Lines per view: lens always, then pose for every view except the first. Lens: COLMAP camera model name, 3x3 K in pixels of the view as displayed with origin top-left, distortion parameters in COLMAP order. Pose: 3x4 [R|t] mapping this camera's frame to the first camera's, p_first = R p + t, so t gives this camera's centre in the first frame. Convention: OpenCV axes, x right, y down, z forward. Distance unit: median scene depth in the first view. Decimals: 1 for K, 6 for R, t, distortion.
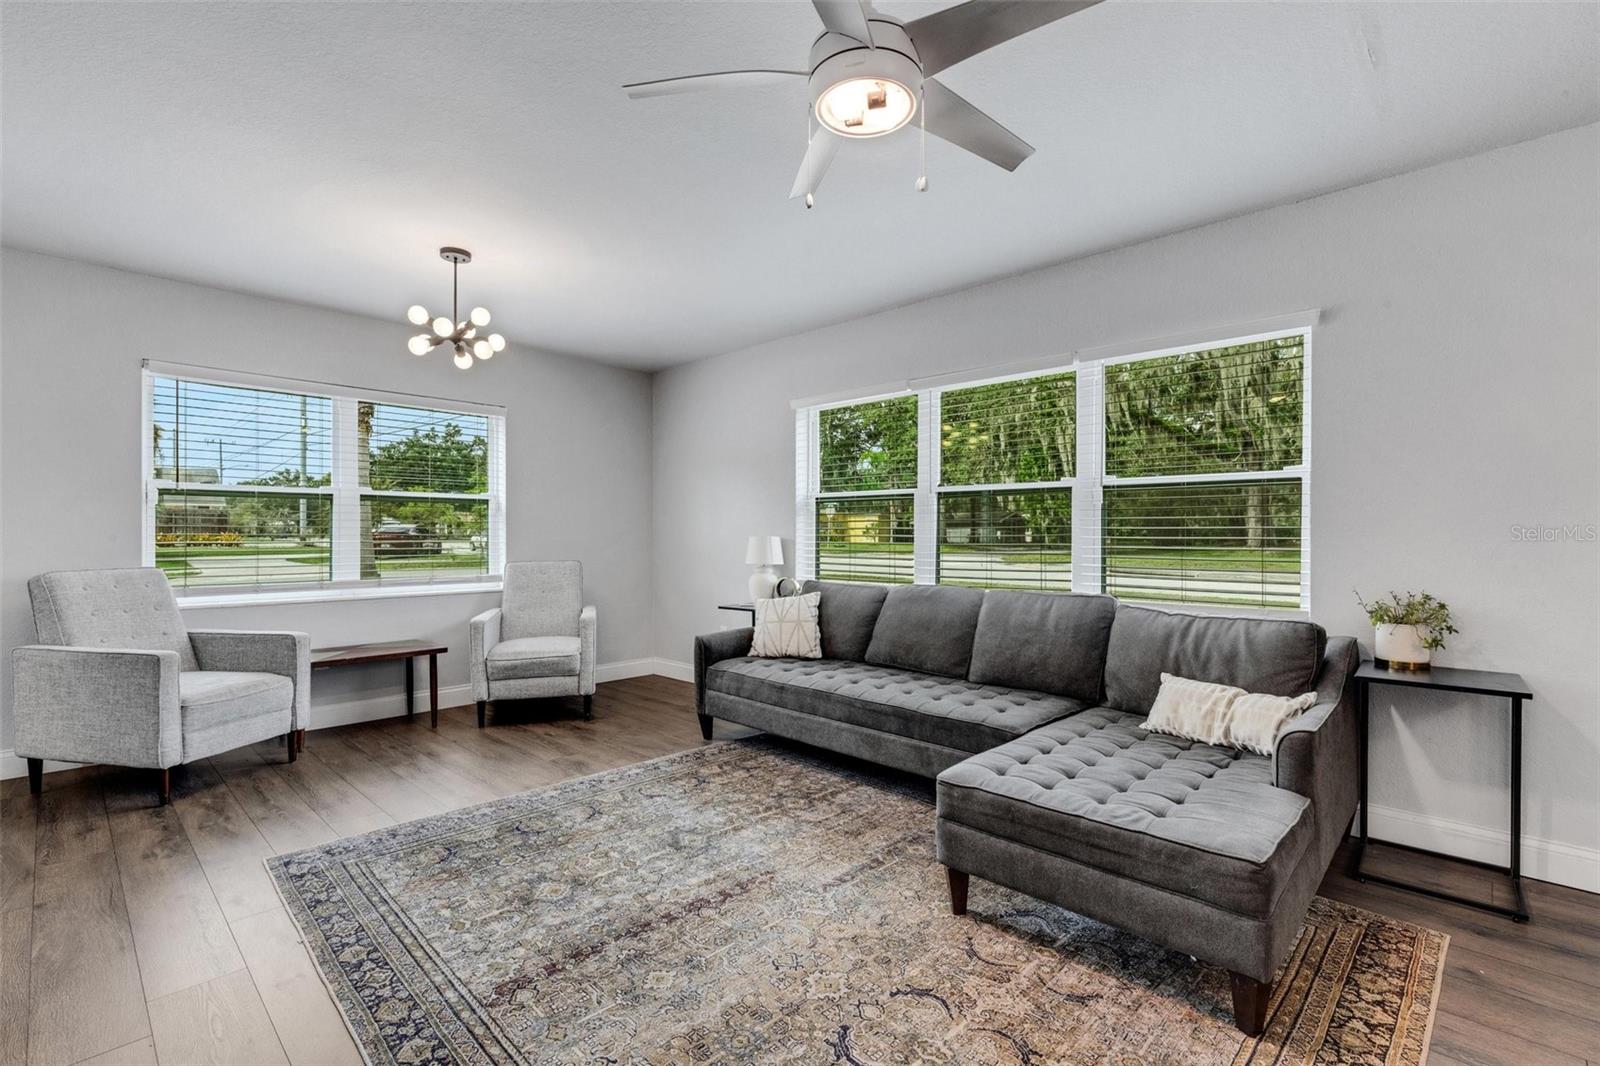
lens RADIAL K [[741.4, 0, 829.7], [0, 741.4, 537.5], [0, 0, 1]] dist [0.001098, -0.000391]
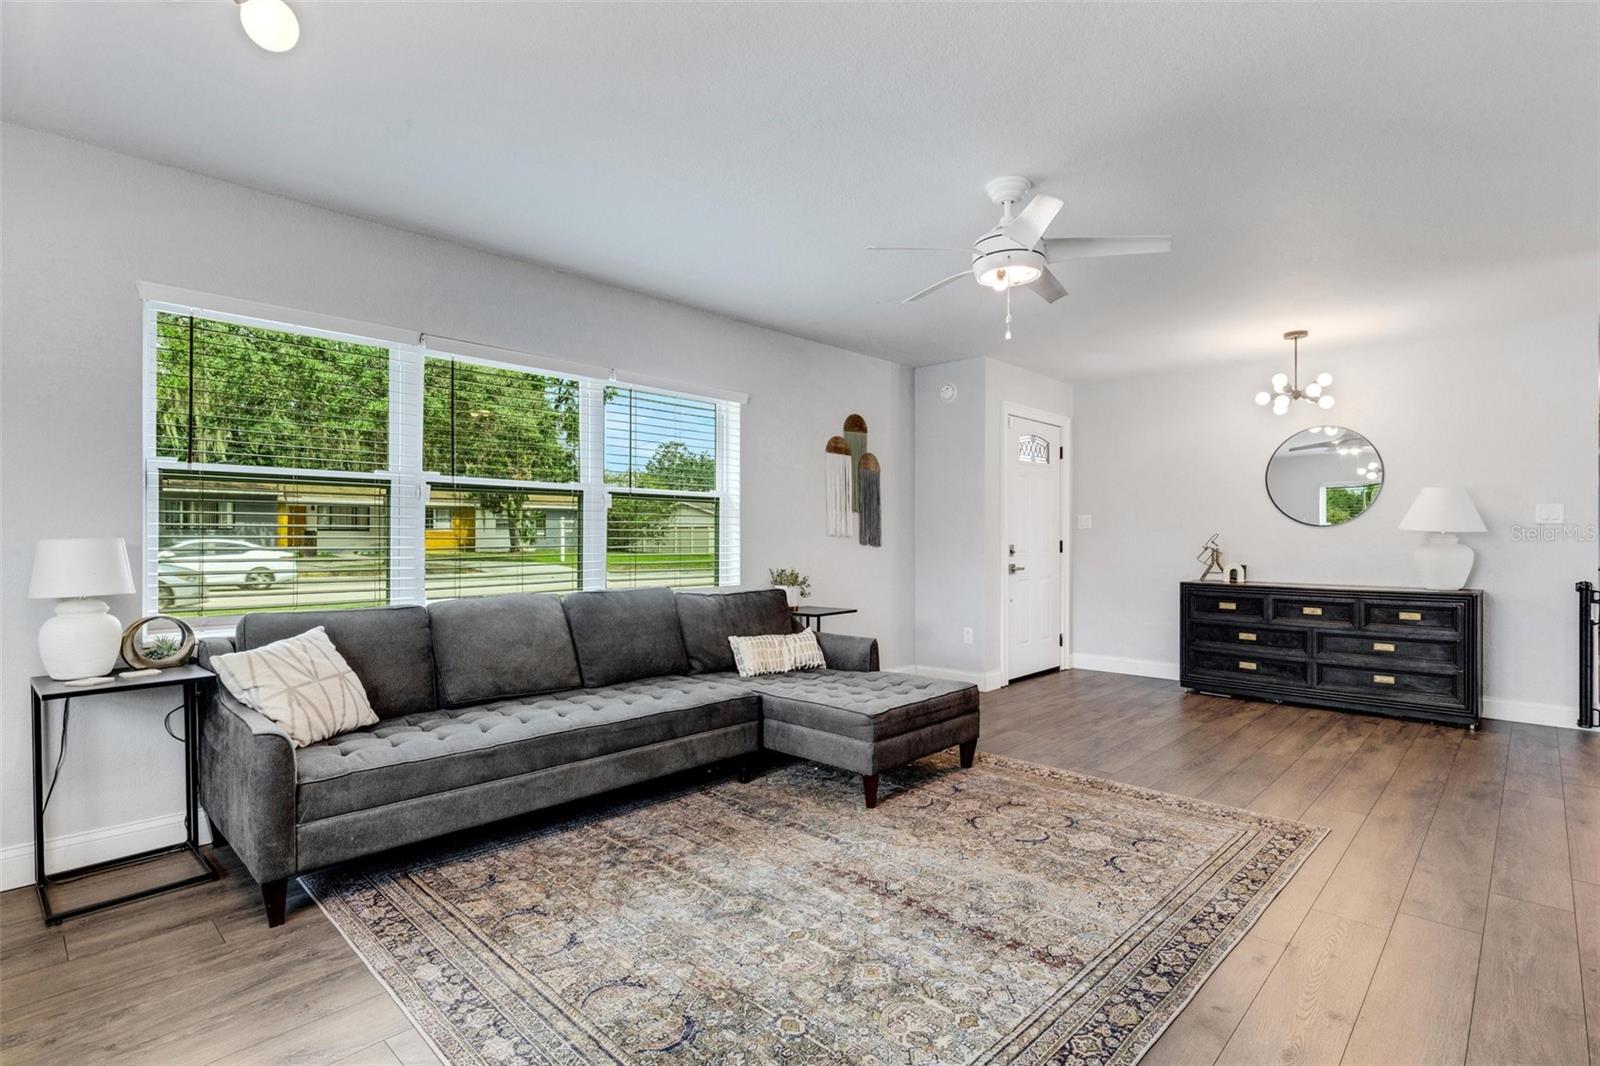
lens RADIAL K [[741.4, 0, 829.7], [0, 741.4, 537.5], [0, 0, 1]] dist [0.001098, -0.000391]
pose [[-0.000134, -0.002068, 0.999998, -0.986273], [0.001145, 0.999997, 0.002068, -0.004867], [-0.999999, 0.001146, -0.000132, 0.866942]]
